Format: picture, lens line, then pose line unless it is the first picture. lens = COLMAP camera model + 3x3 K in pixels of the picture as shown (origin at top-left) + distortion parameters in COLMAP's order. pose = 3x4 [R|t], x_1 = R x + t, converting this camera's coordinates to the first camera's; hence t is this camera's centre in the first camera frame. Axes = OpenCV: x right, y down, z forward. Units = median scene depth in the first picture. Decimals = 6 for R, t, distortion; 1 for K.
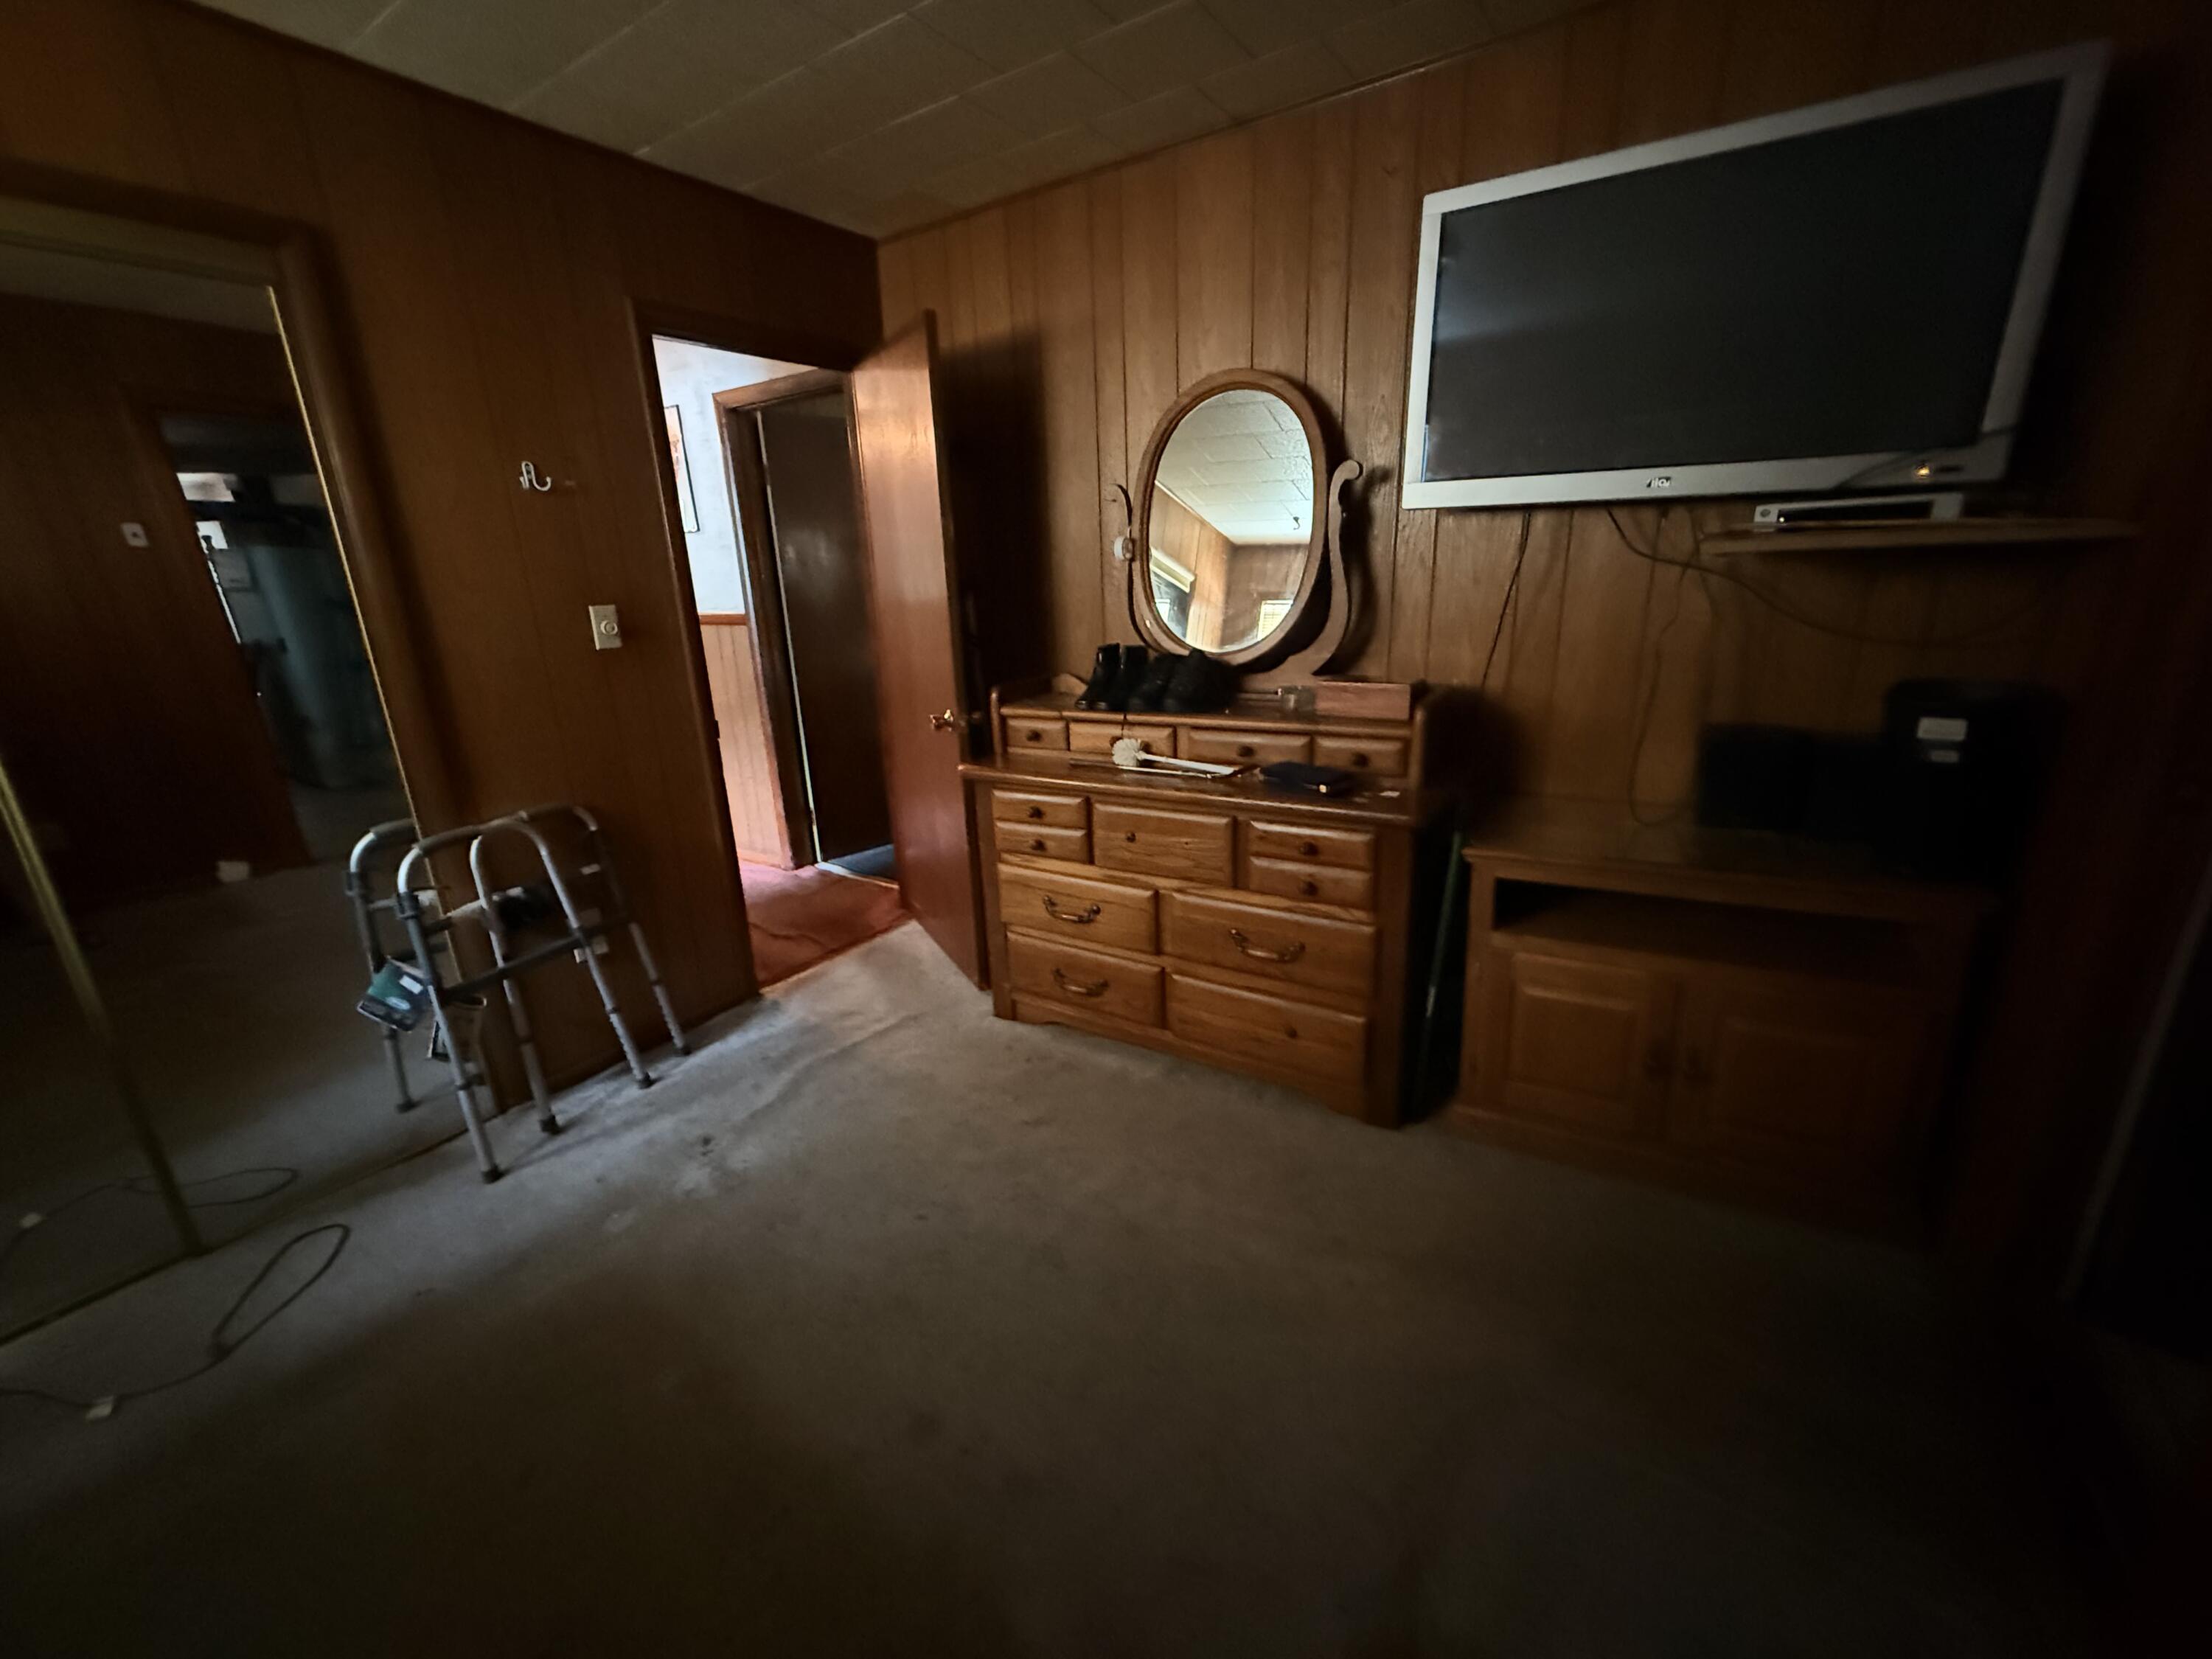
lens RADIAL K [[879.5, 0, 1105.1], [0, 879.5, 828.0], [0, 0, 1]] dist [-0.004485, -0.000324]
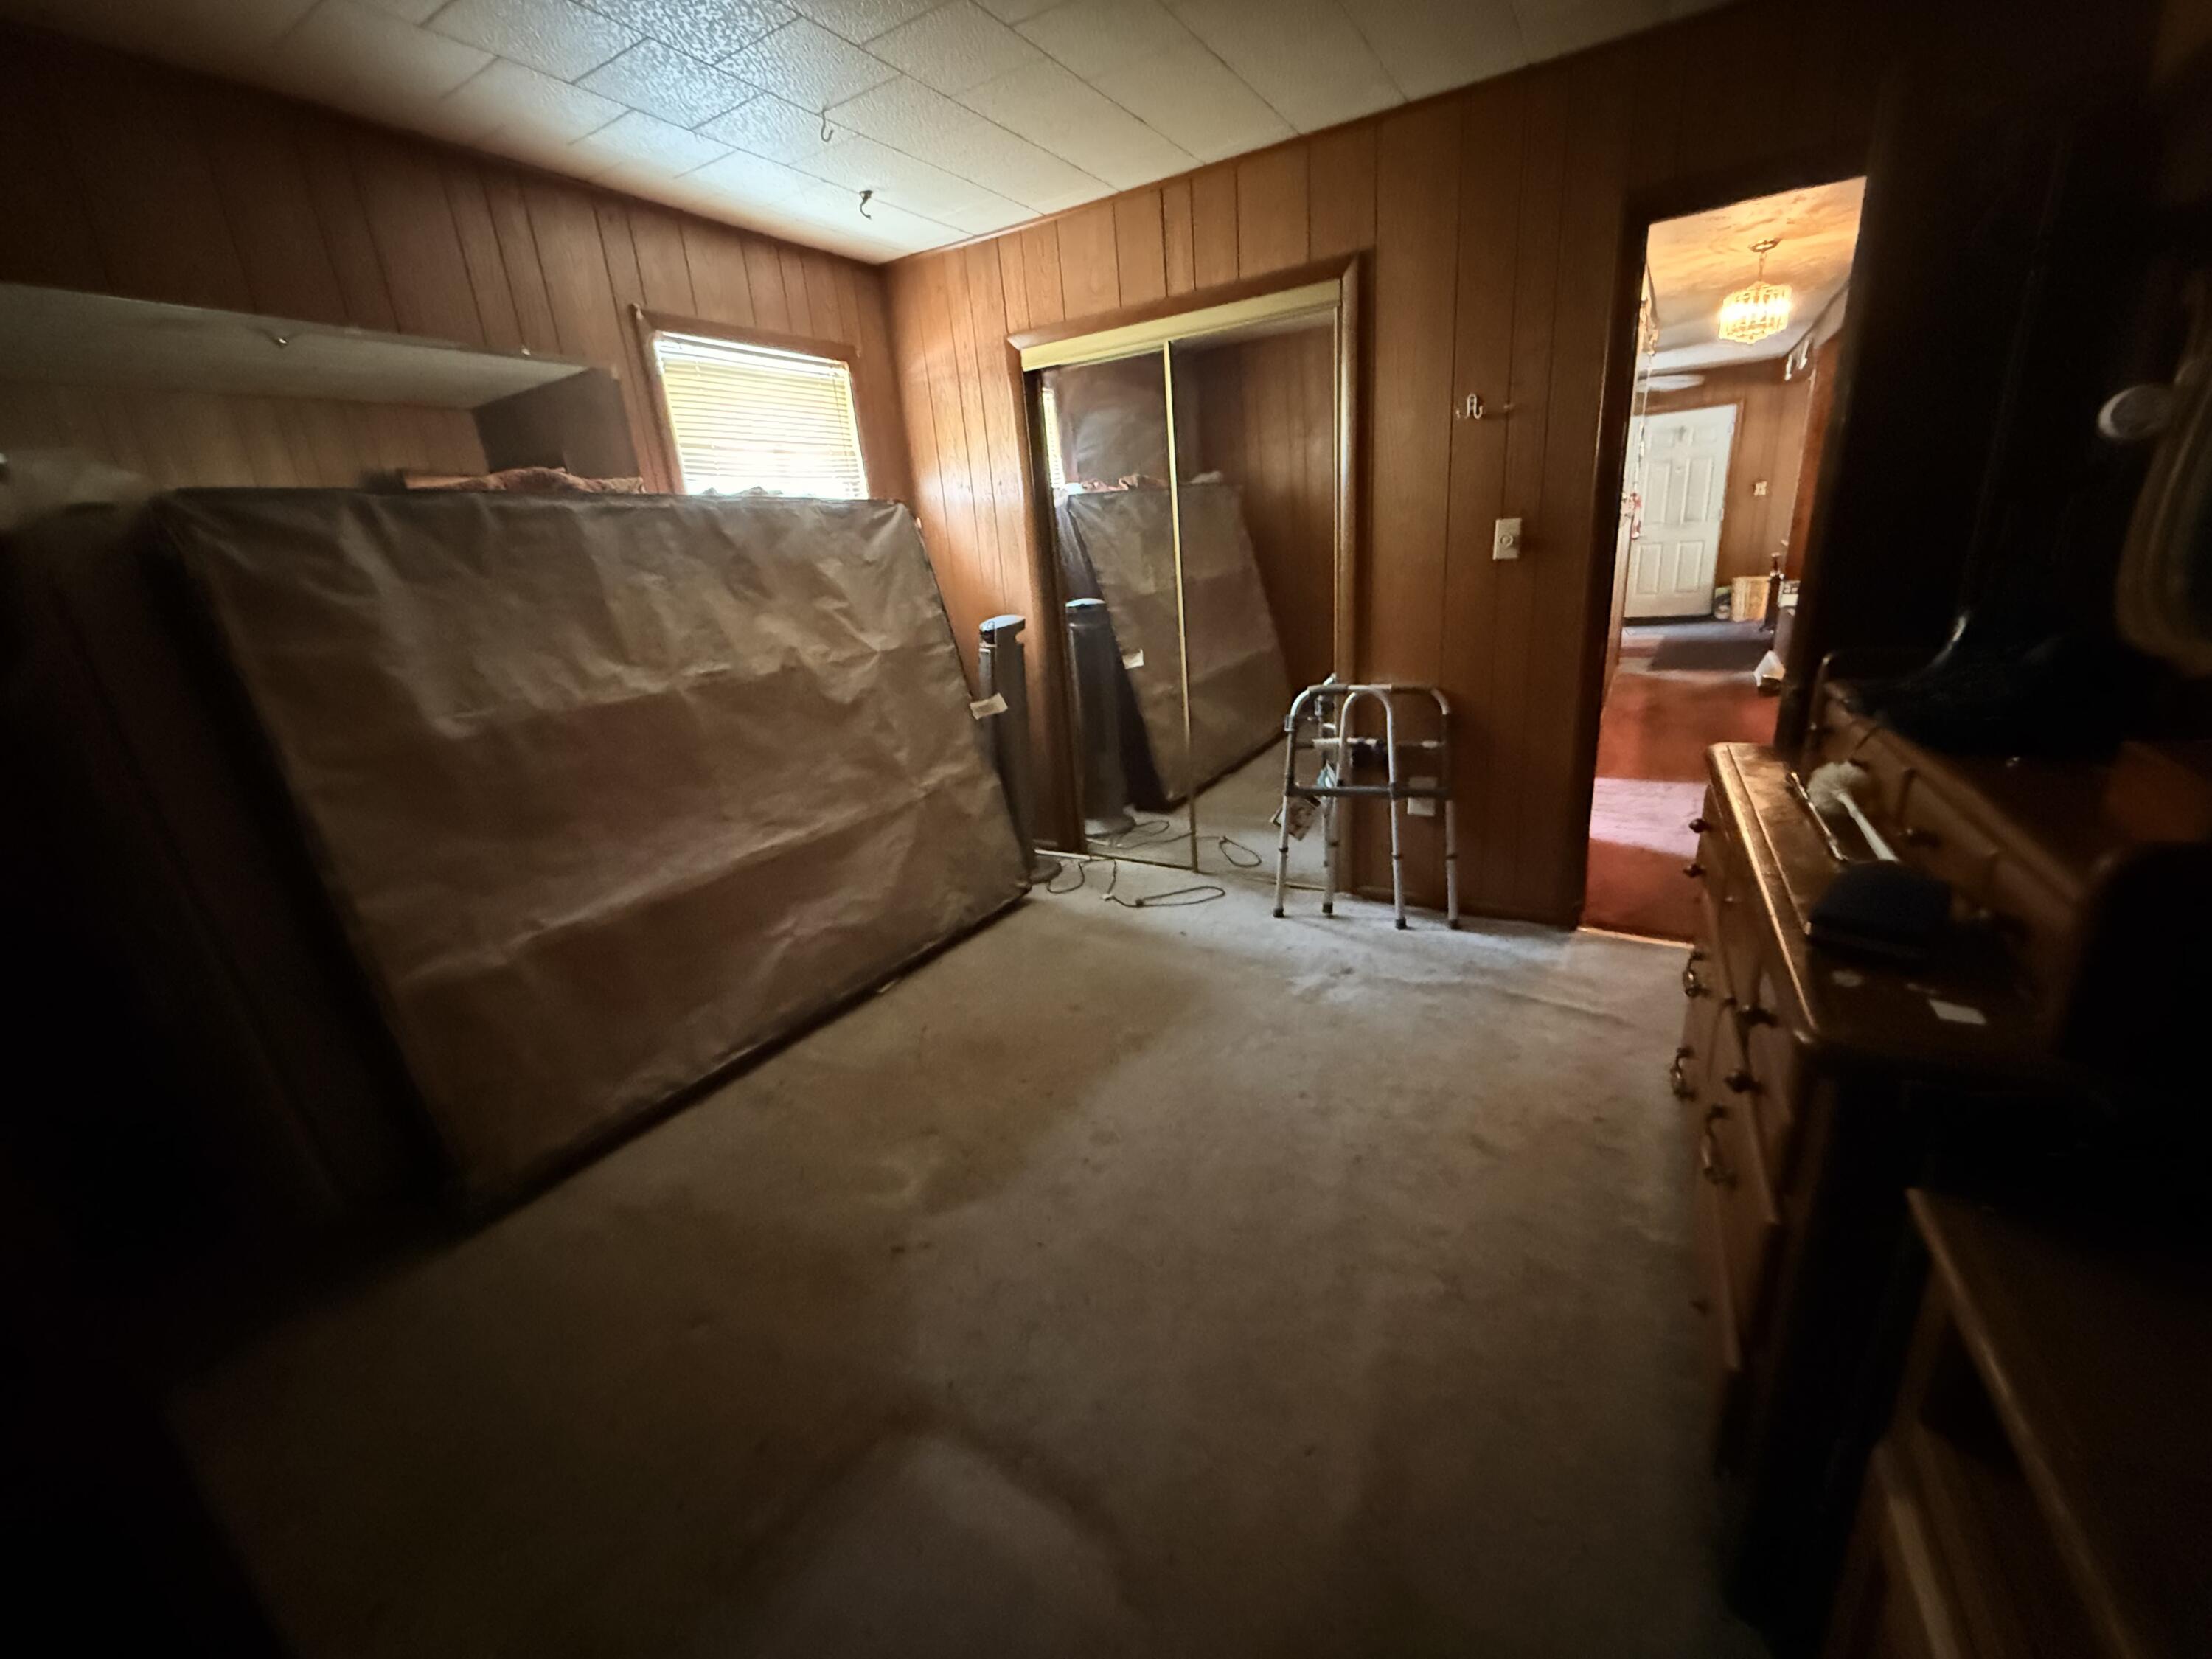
lens RADIAL K [[879.5, 0, 1105.8], [0, 879.5, 830.7], [0, 0, 1]] dist [-0.004485, -0.000324]
pose [[0.042029, 0.345344, -0.937535, 0.566160], [-0.220250, 0.918482, 0.328452, -0.141682], [0.974538, 0.192687, 0.114665, 0.446497]]
